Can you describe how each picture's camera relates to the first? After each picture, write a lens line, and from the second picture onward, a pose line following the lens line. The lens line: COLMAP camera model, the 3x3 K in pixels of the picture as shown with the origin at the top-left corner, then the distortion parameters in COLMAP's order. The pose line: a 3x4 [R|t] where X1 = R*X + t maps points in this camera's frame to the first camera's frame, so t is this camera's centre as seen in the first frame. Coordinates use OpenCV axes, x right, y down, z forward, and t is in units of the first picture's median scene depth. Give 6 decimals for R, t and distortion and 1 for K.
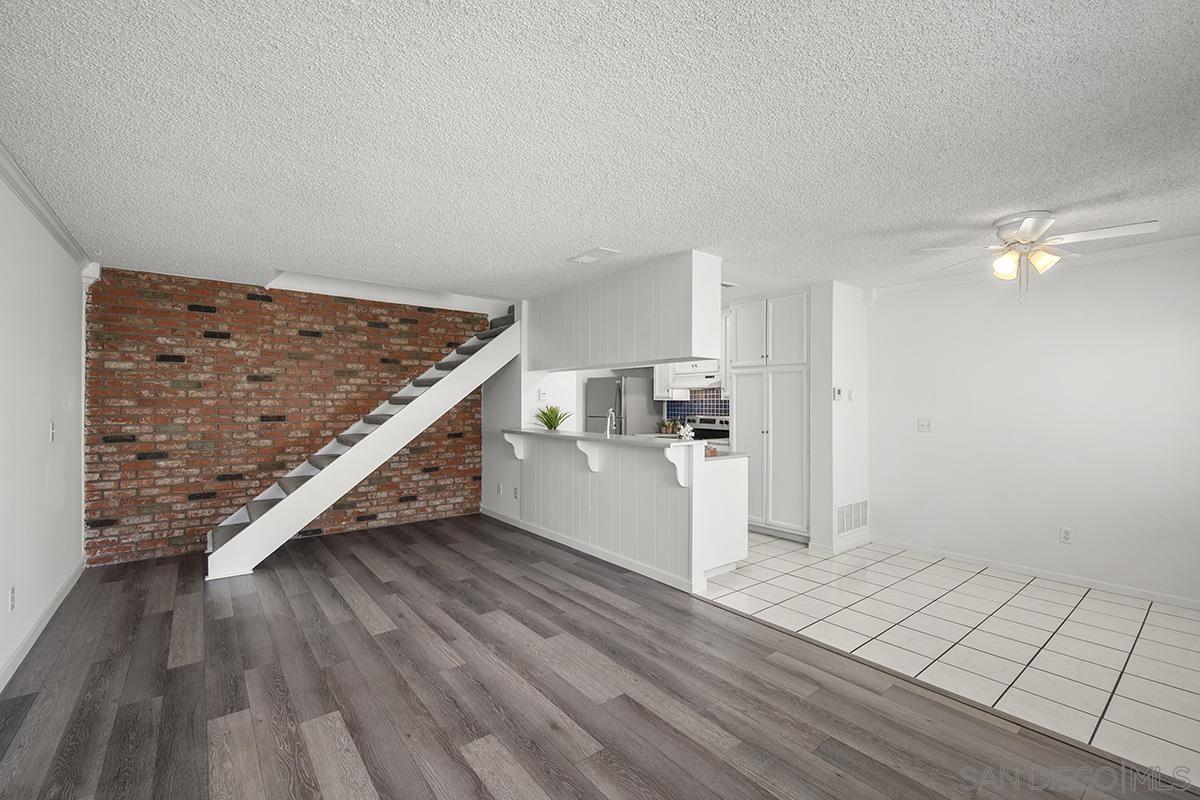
lens RADIAL K [[513.2, 0, 602.1], [0, 513.2, 401.0], [0, 0, 1]] dist [0.000854, -0.000433]
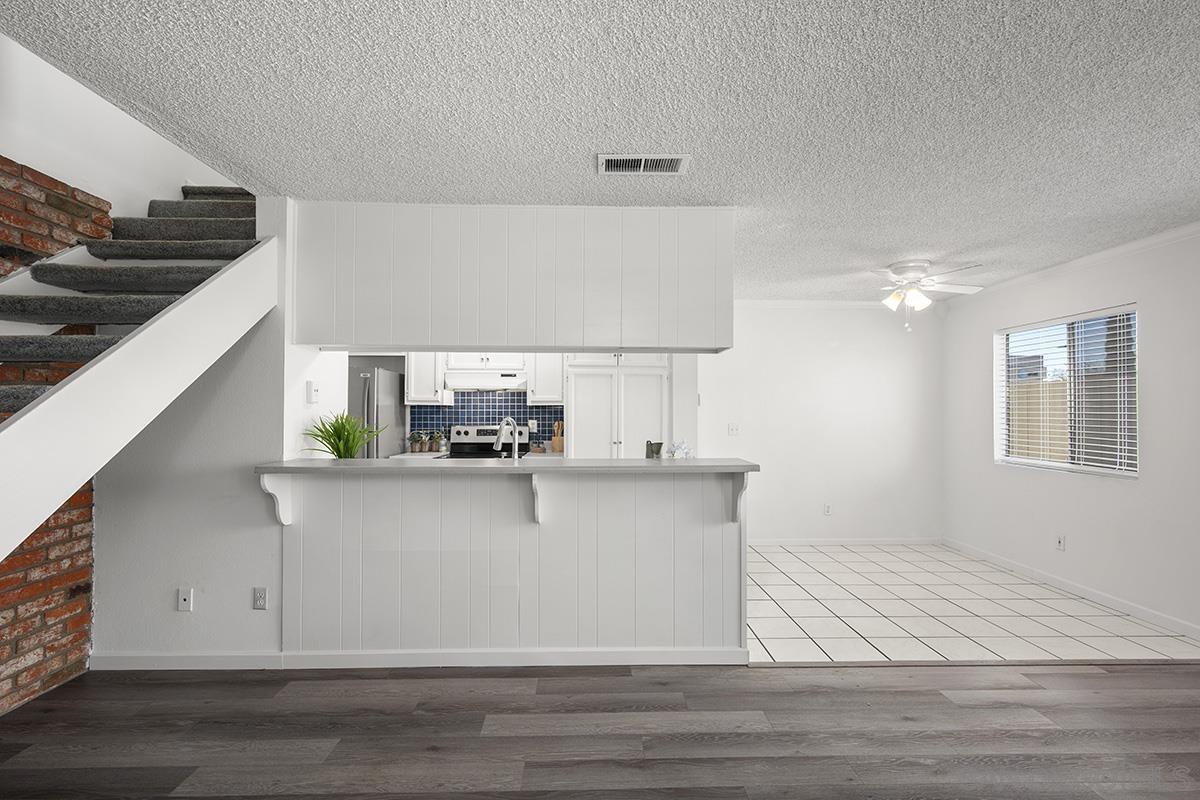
lens RADIAL K [[513.2, 0, 602.2], [0, 513.2, 403.9], [0, 0, 1]] dist [0.000854, -0.000433]
pose [[0.602418, 0.010062, 0.798117, -0.455764], [-0.004797, 0.999948, -0.008985, 0.003166], [-0.798166, 0.001584, 0.602435, 0.589137]]
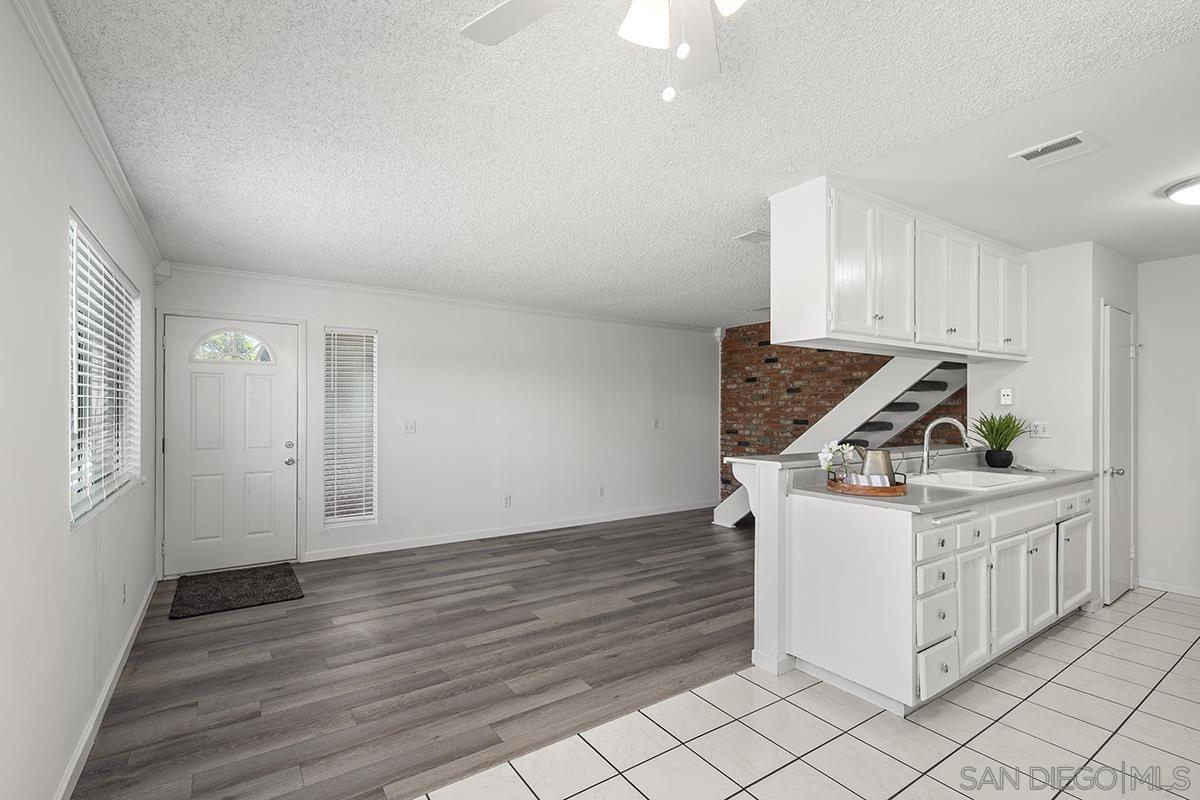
lens RADIAL K [[551.7, 0, 591.8], [0, 551.7, 410.9], [0, 0, 1]] dist [-0.001947, 0.000398]
pose [[-0.087610, 0.001045, -0.996154, 0.817762], [0.002627, 0.999996, 0.000818, 0.004895], [0.996151, -0.002545, -0.087612, 0.687413]]
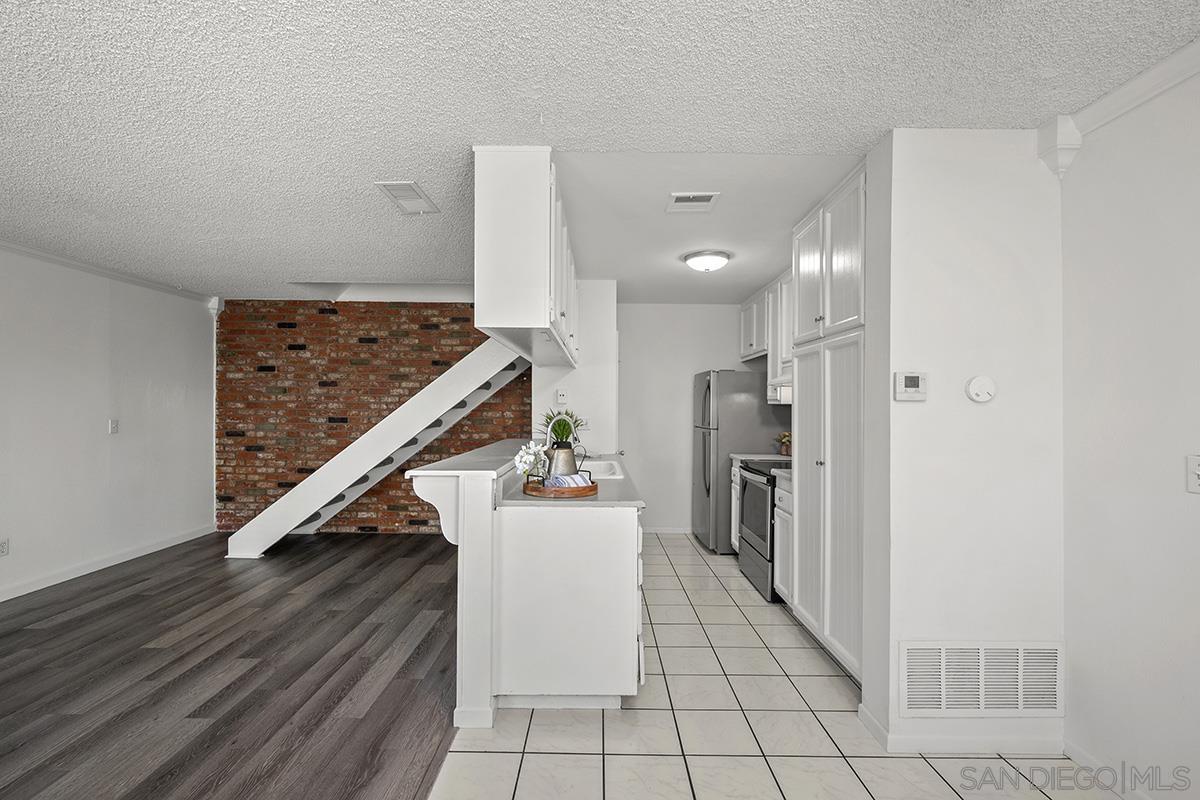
lens RADIAL K [[532.6, 0, 600.3], [0, 532.6, 411.5], [0, 0, 1]] dist [-0.002619, 0.000633]
pose [[0.784279, 0.008291, -0.620353, 0.563347], [-0.002794, 0.999948, 0.009833, 0.003101], [0.620403, -0.005979, 0.784261, 0.511734]]
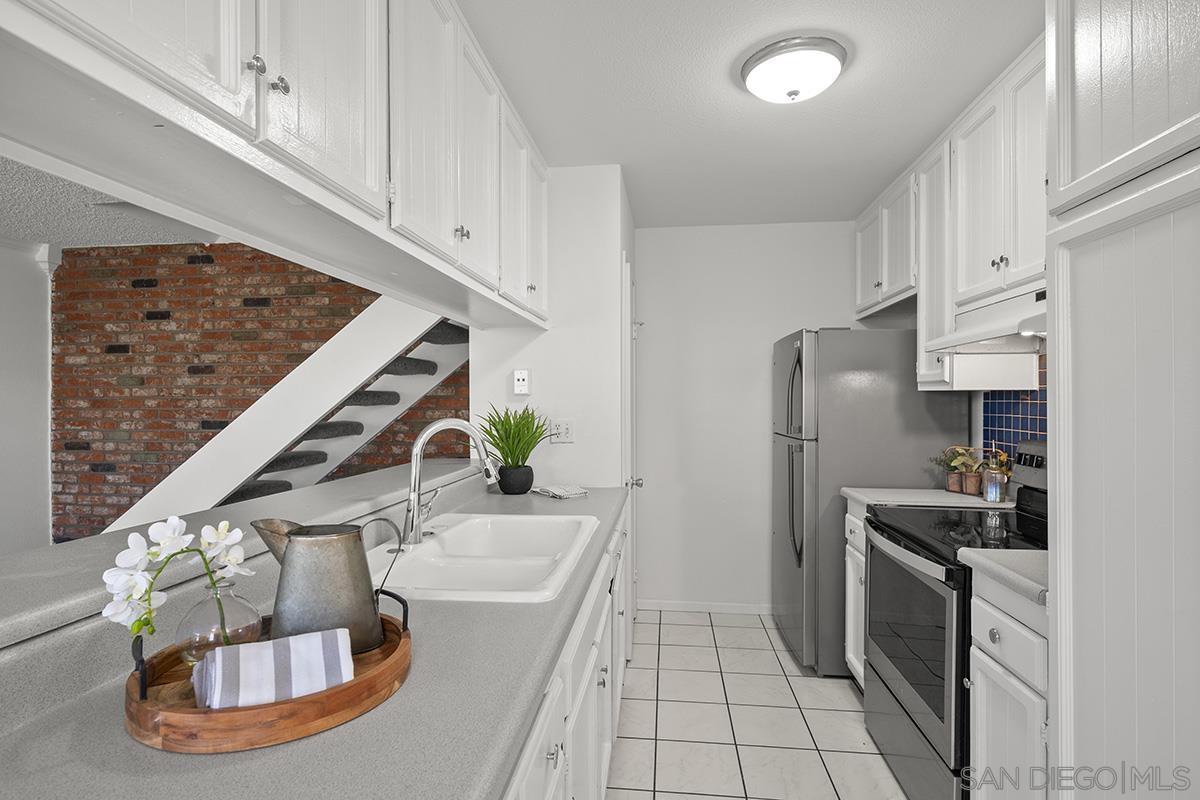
lens RADIAL K [[592.5, 0, 600.7], [0, 592.5, 405.7], [0, 0, 1]] dist [-0.001534, -0.000155]
pose [[0.700162, -0.000534, -0.713984, 0.368295], [0.006837, 0.999959, 0.005957, 0.006277], [0.713952, -0.009053, 0.700137, 0.902572]]
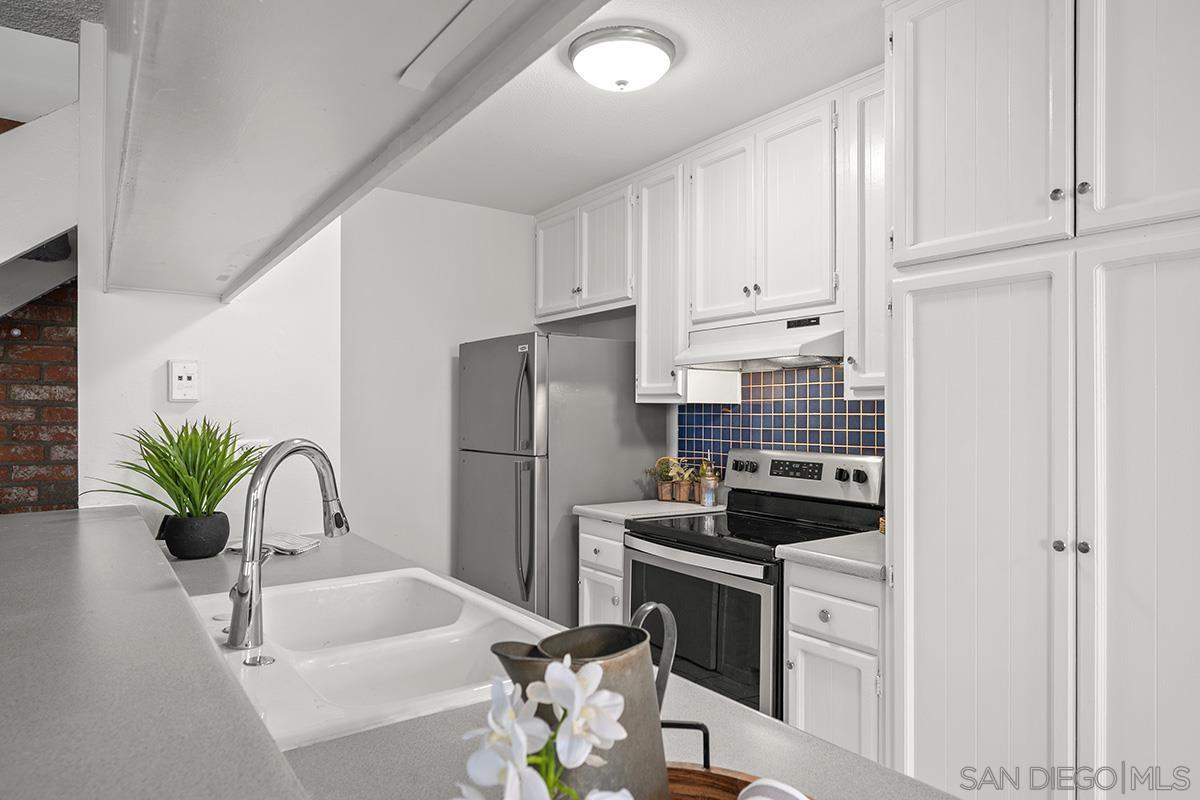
lens RADIAL K [[728.0, 0, 600.2], [0, 728.0, 412.3], [0, 0, 1]] dist [-0.008269, -0.001814]
pose [[0.998332, -0.001300, -0.057718, 0.165055], [0.001514, 0.999992, 0.003666, 0.003779], [0.057713, -0.003747, 0.998326, 0.809565]]
